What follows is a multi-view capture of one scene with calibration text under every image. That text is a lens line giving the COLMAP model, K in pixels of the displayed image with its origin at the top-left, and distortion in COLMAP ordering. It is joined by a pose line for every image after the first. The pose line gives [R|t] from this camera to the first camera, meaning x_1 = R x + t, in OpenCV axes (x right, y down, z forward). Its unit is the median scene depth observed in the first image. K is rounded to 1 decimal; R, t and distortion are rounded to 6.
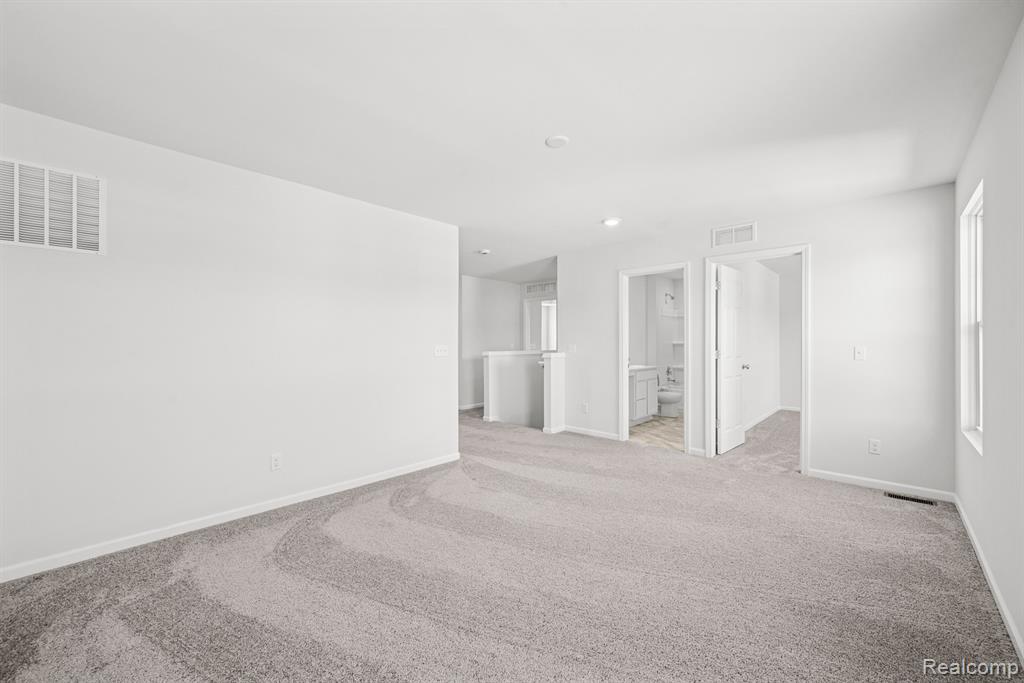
lens RADIAL K [[407.9, 0, 512.0], [0, 407.9, 341.5], [0, 0, 1]] dist [-0.001543, -0.000142]
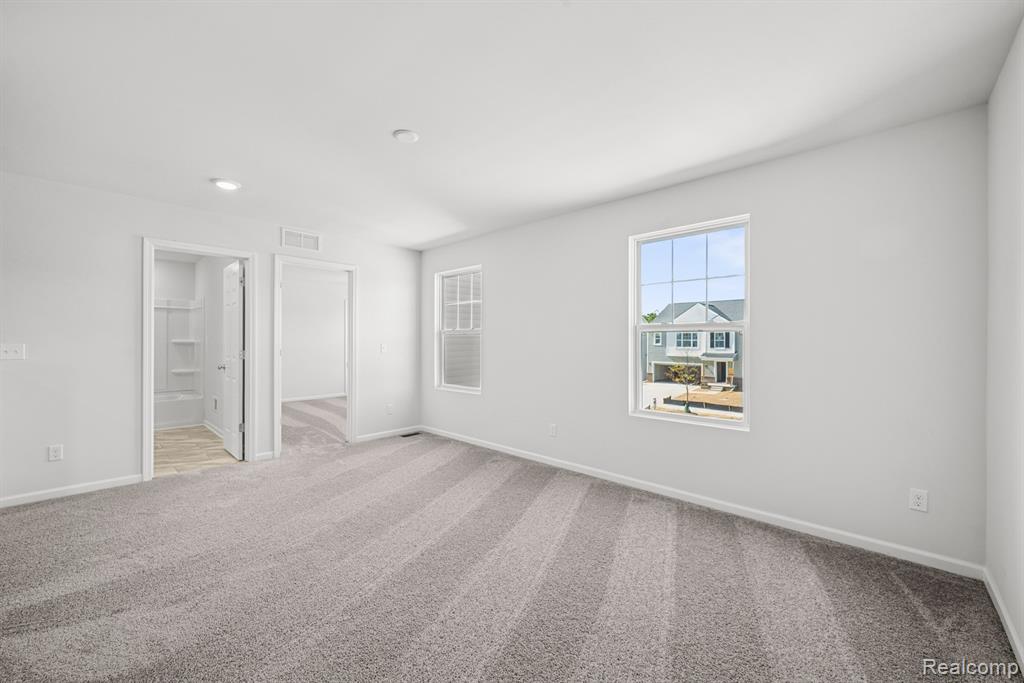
lens RADIAL K [[407.9, 0, 512.0], [0, 407.9, 341.5], [0, 0, 1]] dist [-0.001543, -0.000142]
pose [[-0.002602, -0.000414, 0.999997, -0.654784], [-0.000285, 1.000000, 0.000413, 0.004248], [-0.999997, -0.000284, -0.002602, 0.563779]]
